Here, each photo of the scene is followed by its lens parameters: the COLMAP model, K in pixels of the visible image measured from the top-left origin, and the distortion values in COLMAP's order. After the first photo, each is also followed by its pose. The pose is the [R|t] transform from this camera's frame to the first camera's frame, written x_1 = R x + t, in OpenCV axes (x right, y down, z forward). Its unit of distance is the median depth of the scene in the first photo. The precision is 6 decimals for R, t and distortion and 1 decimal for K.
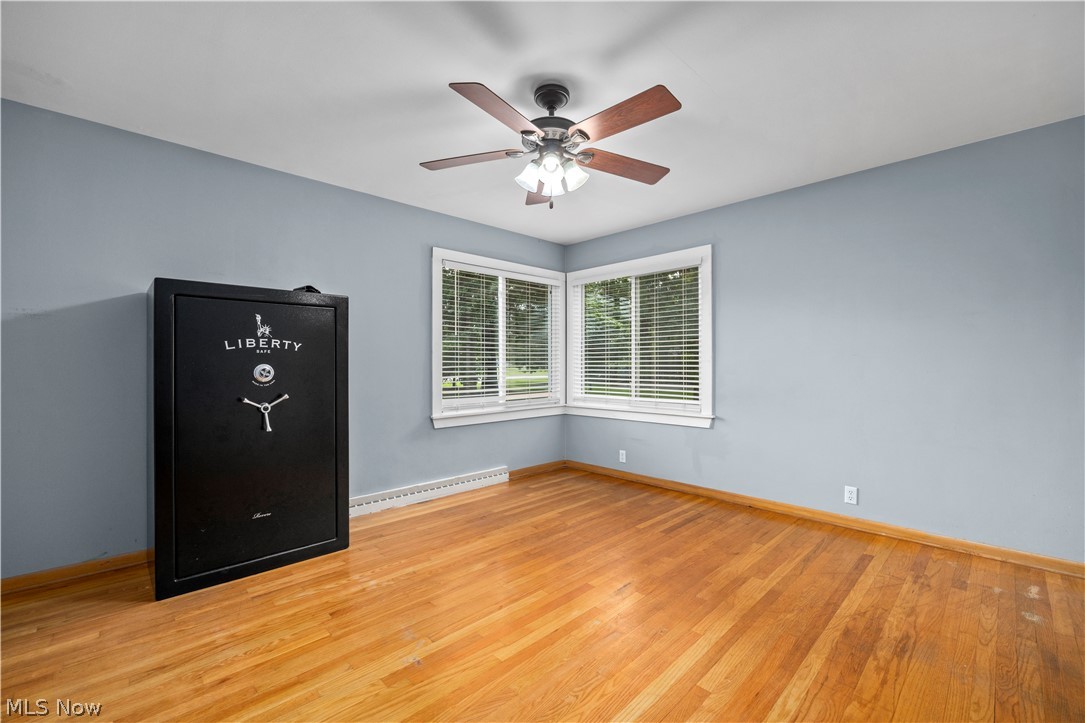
lens RADIAL K [[476.3, 0, 532.0], [0, 476.3, 361.3], [0, 0, 1]] dist [-0.016507, 0.000246]
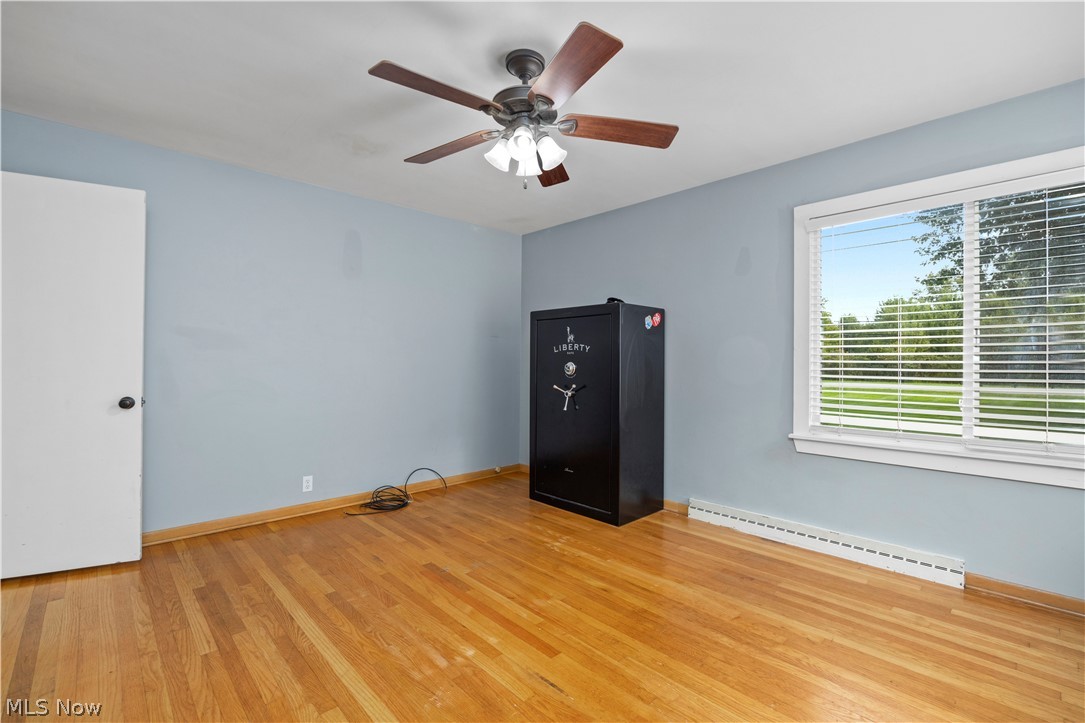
lens RADIAL K [[476.3, 0, 532.1], [0, 476.3, 360.4], [0, 0, 1]] dist [-0.016507, 0.000246]
pose [[-0.038630, -0.001964, -0.999252, 0.827575], [-0.005446, 0.999984, -0.001755, 0.003906], [0.999239, 0.005374, -0.038640, 0.931093]]
